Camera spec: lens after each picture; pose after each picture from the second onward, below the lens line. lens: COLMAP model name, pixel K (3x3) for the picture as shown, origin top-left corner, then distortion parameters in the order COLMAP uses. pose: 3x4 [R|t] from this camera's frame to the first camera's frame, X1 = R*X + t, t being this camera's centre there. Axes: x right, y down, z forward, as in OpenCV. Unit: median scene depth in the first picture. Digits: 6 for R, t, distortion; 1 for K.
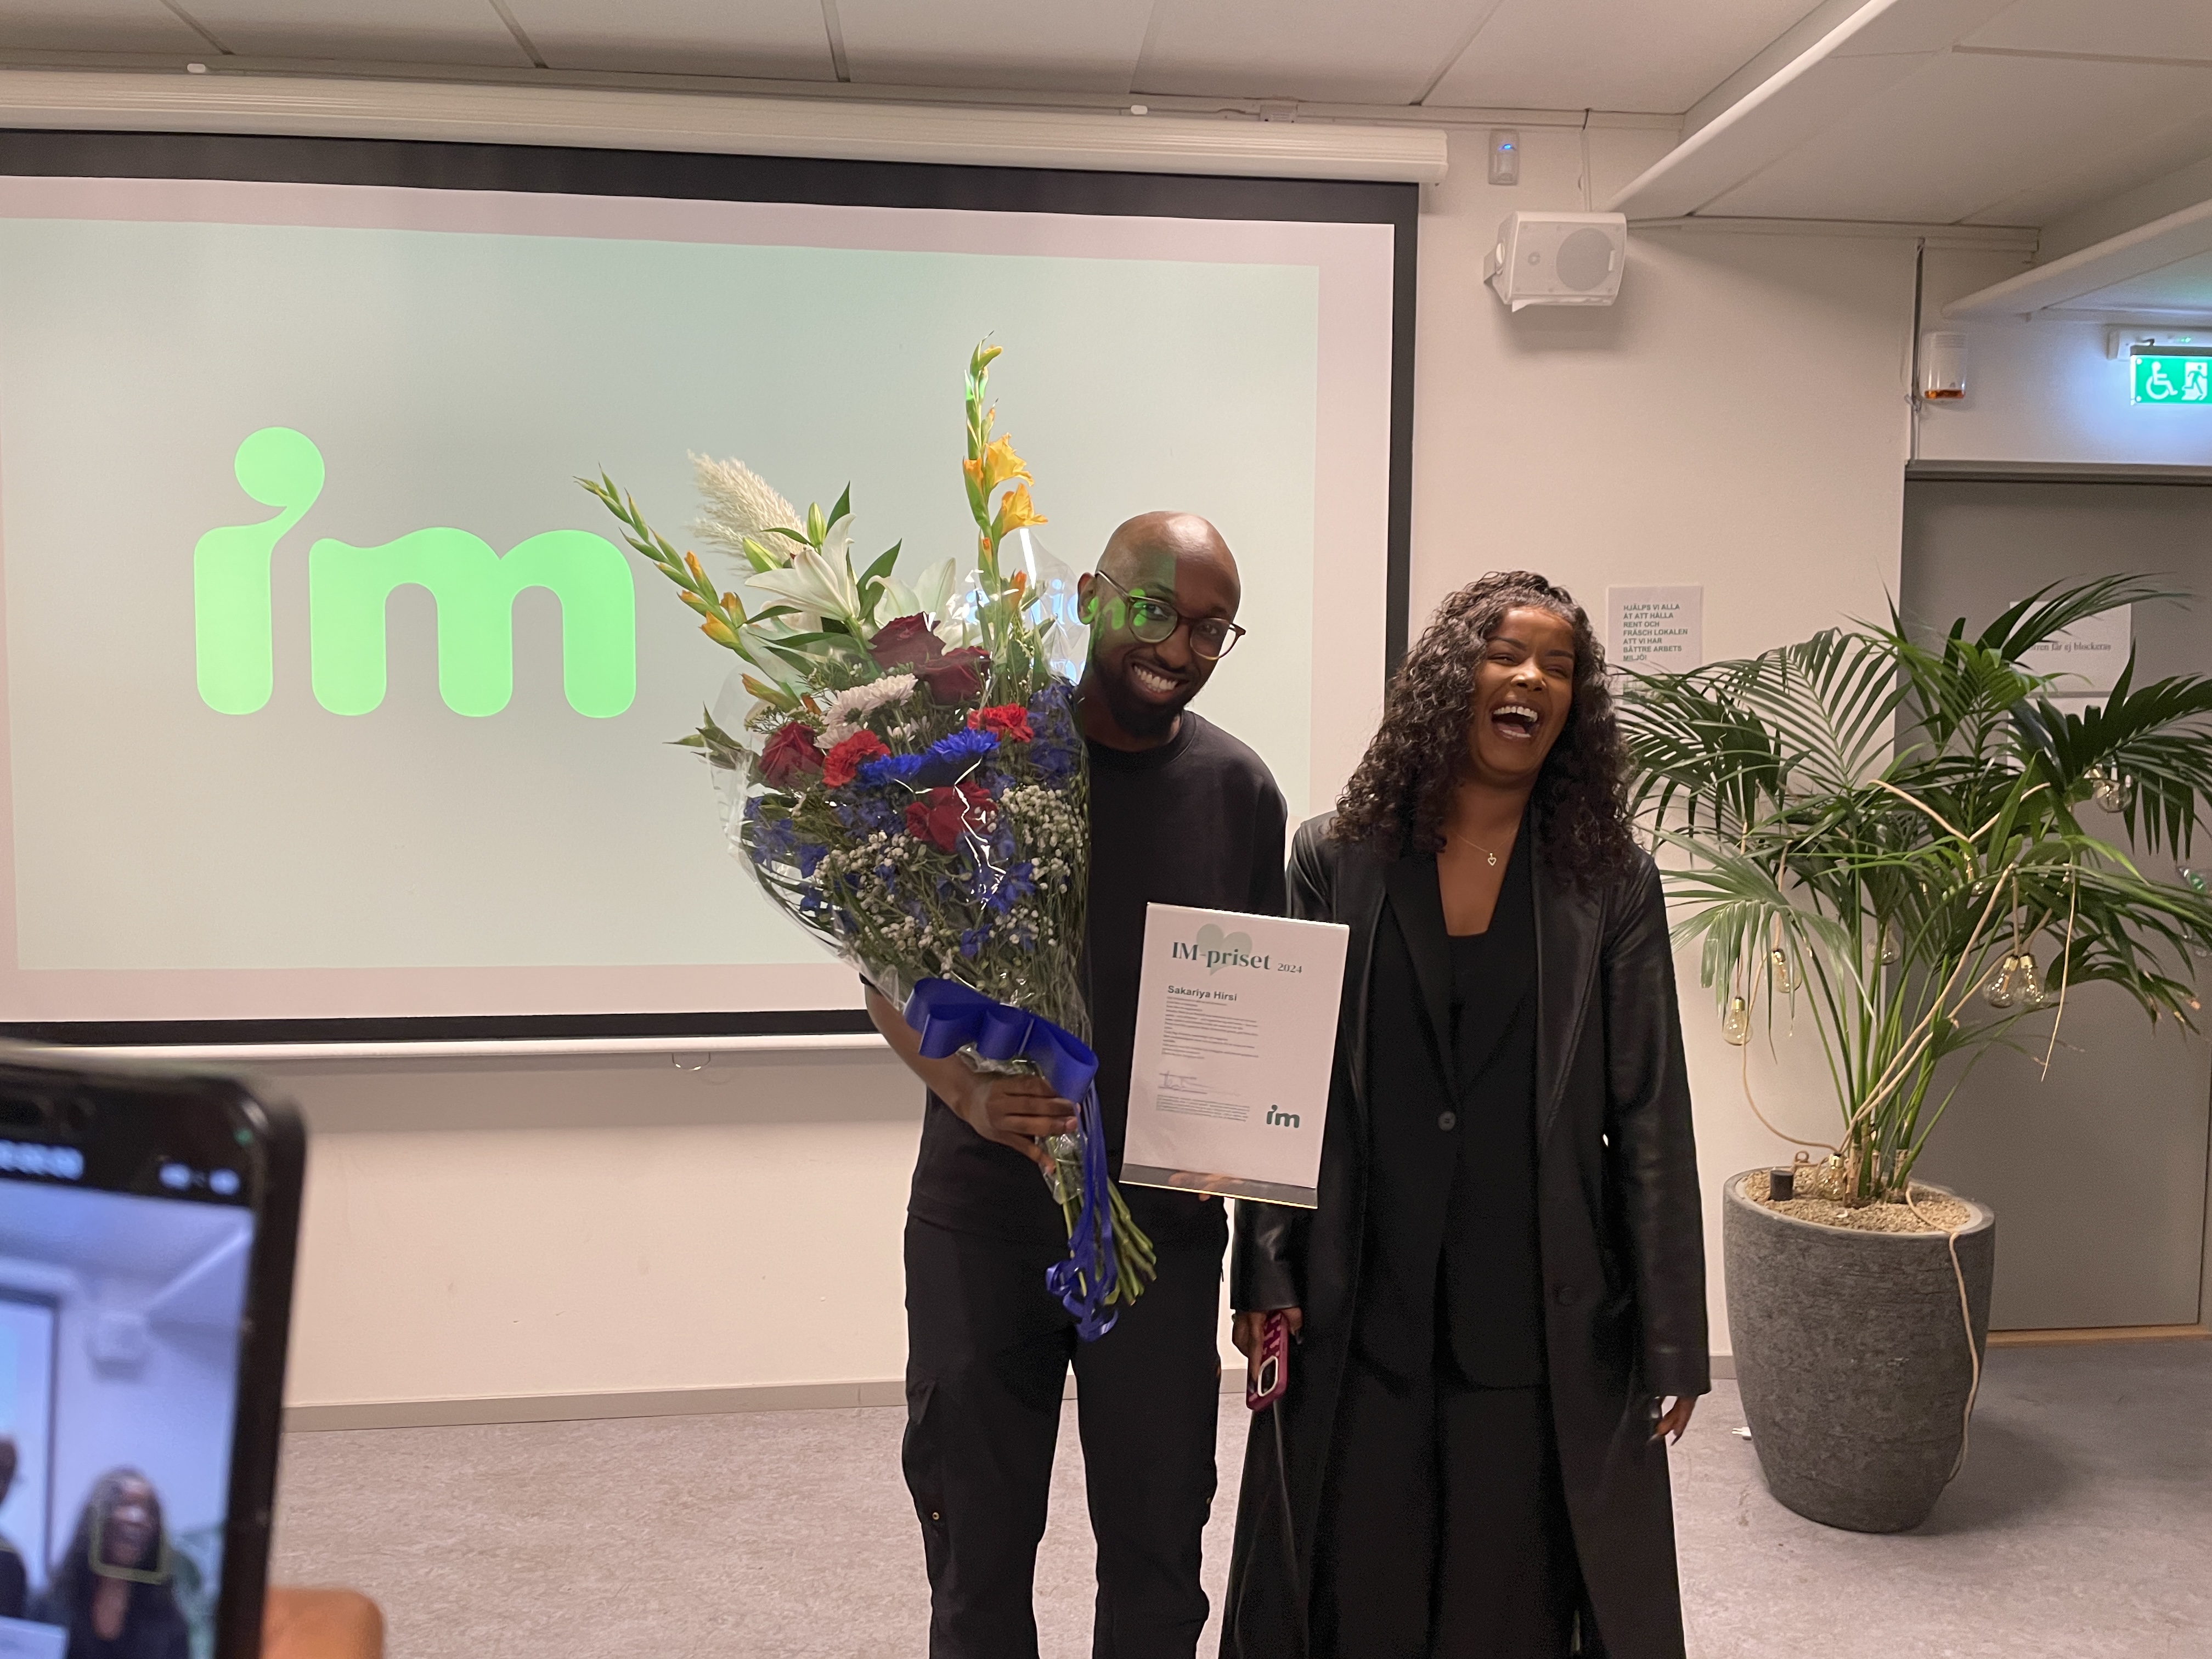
lens RADIAL K [[1775.3, 0, 1106.0], [0, 1775.3, 829.5], [0, 0, 1]] dist [0.066183, -0.114831]
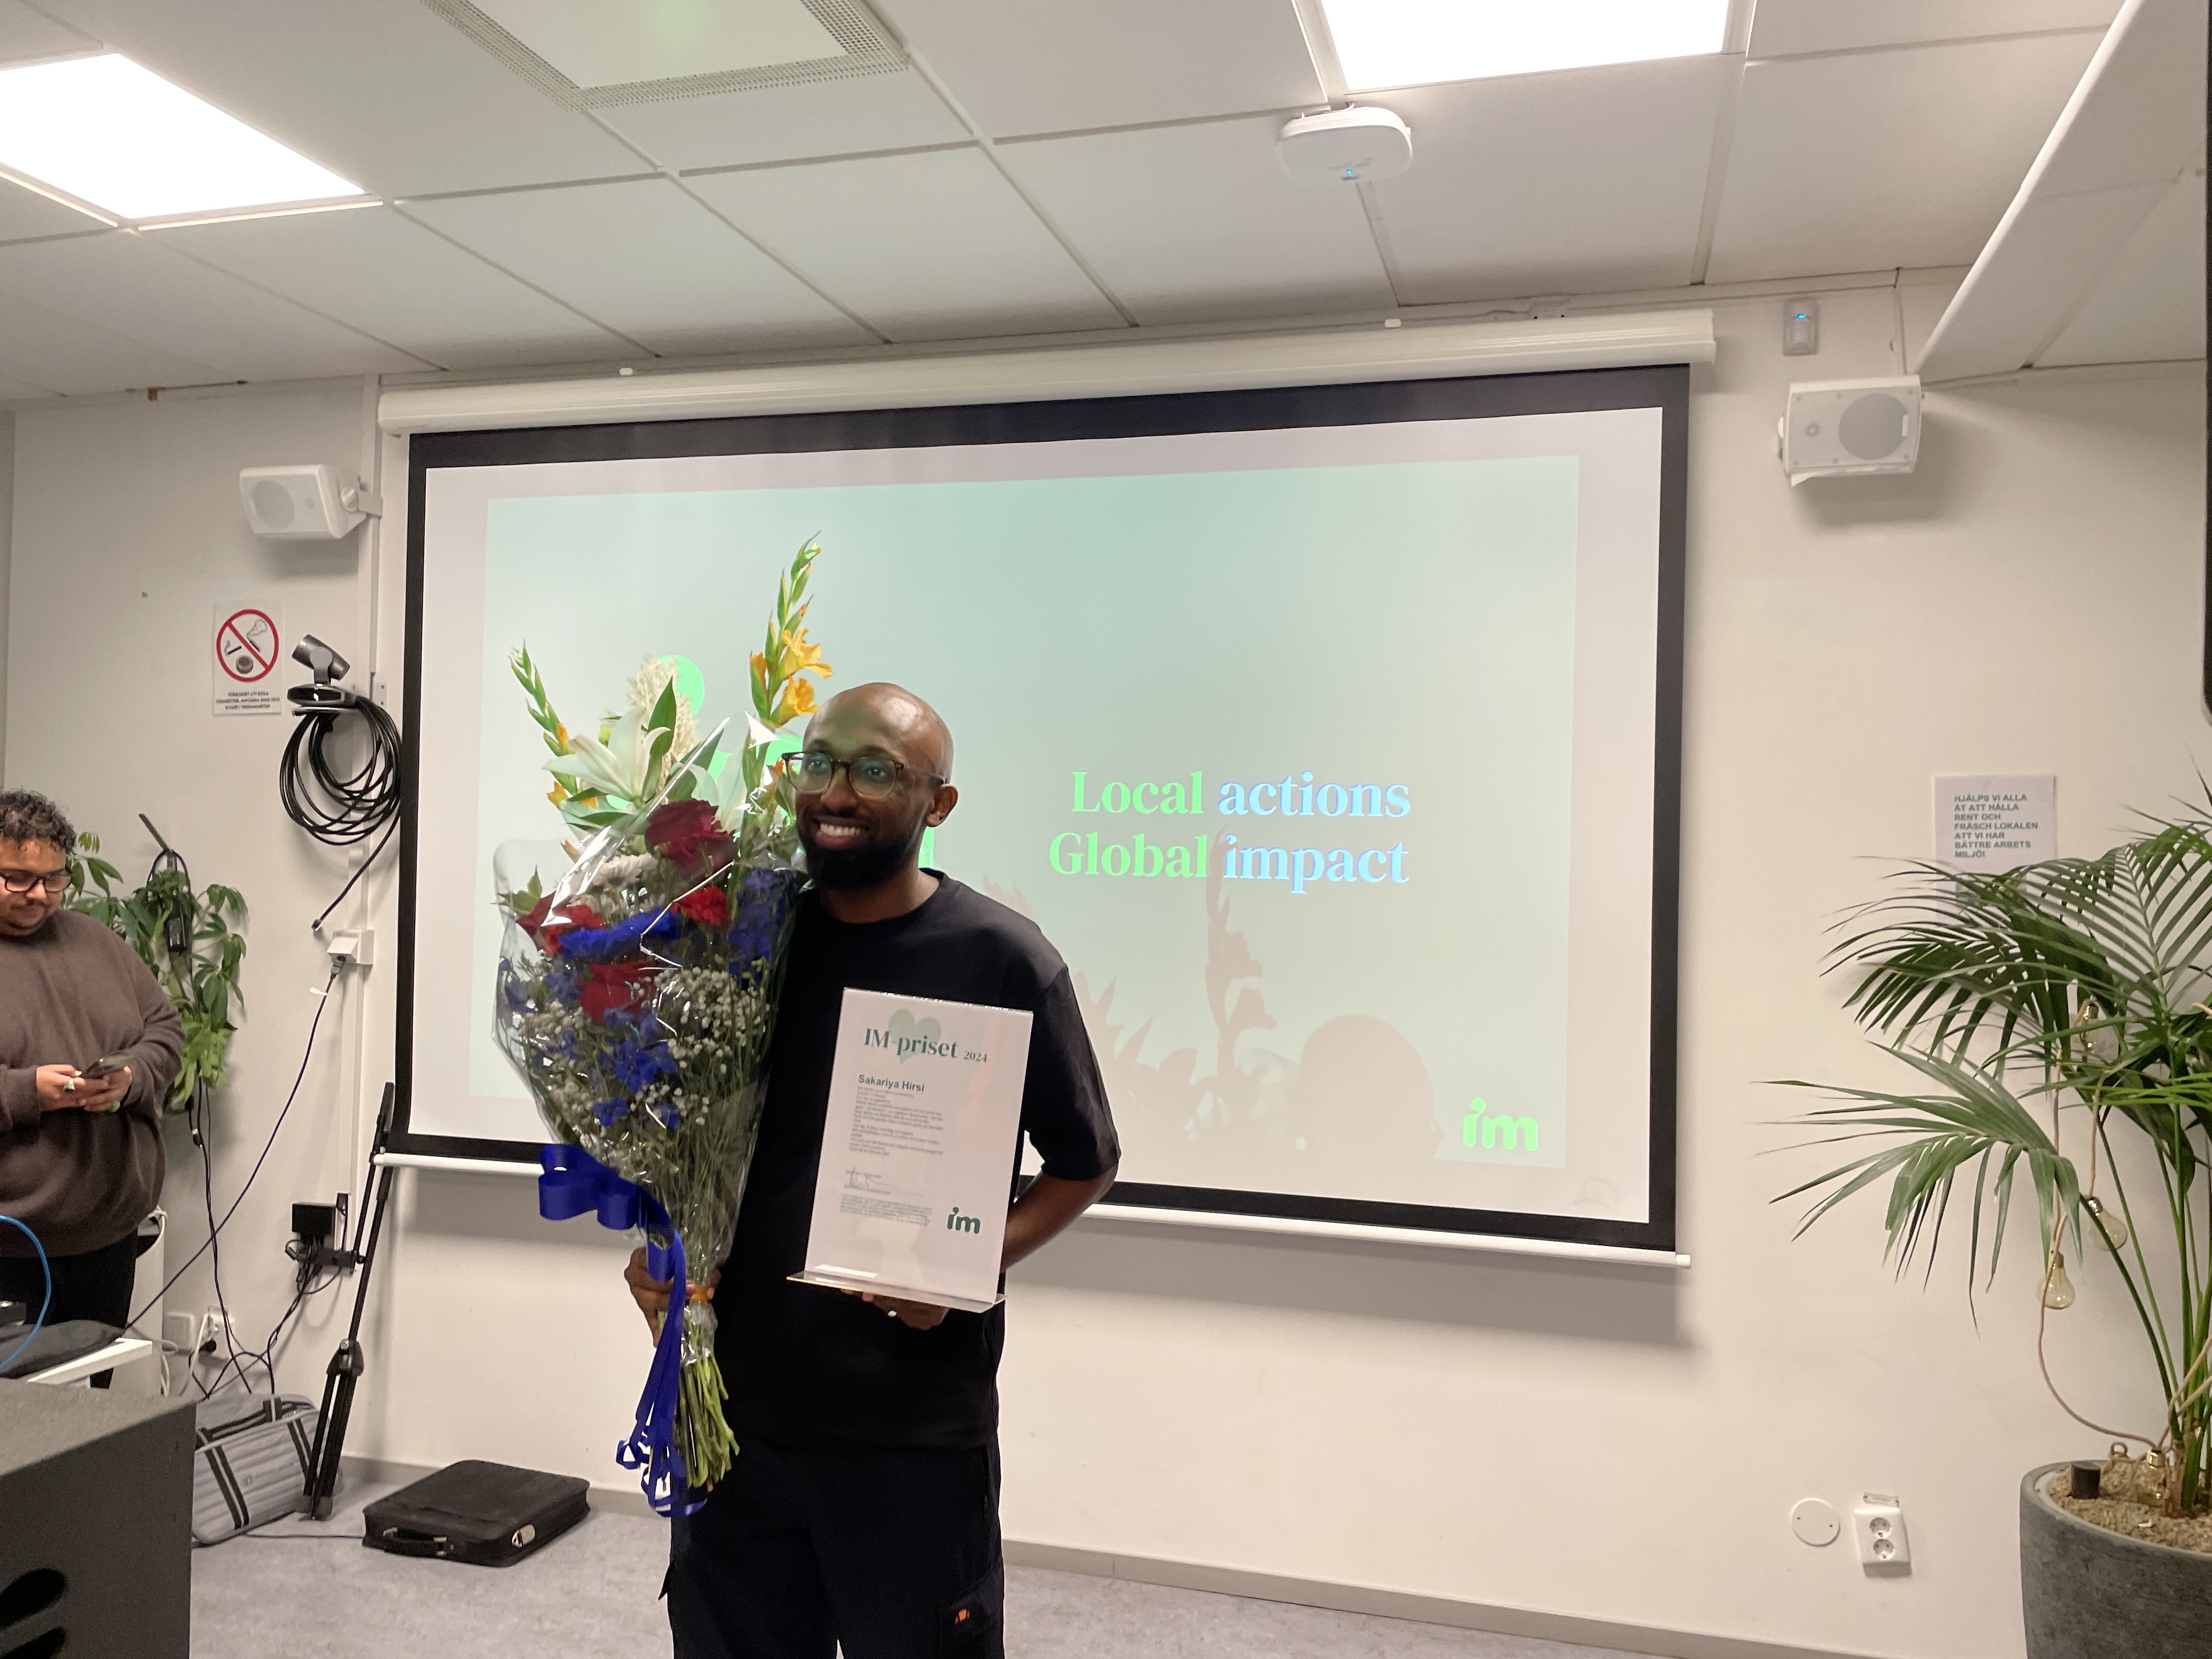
lens RADIAL K [[1775.3, 0, 1106.0], [0, 1775.3, 829.5], [0, 0, 1]] dist [0.066183, -0.114831]
pose [[0.921913, 0.005176, -0.387362, 0.266537], [-0.044466, 0.994716, -0.092536, -0.007581], [0.384836, 0.102535, 0.917272, 0.017922]]
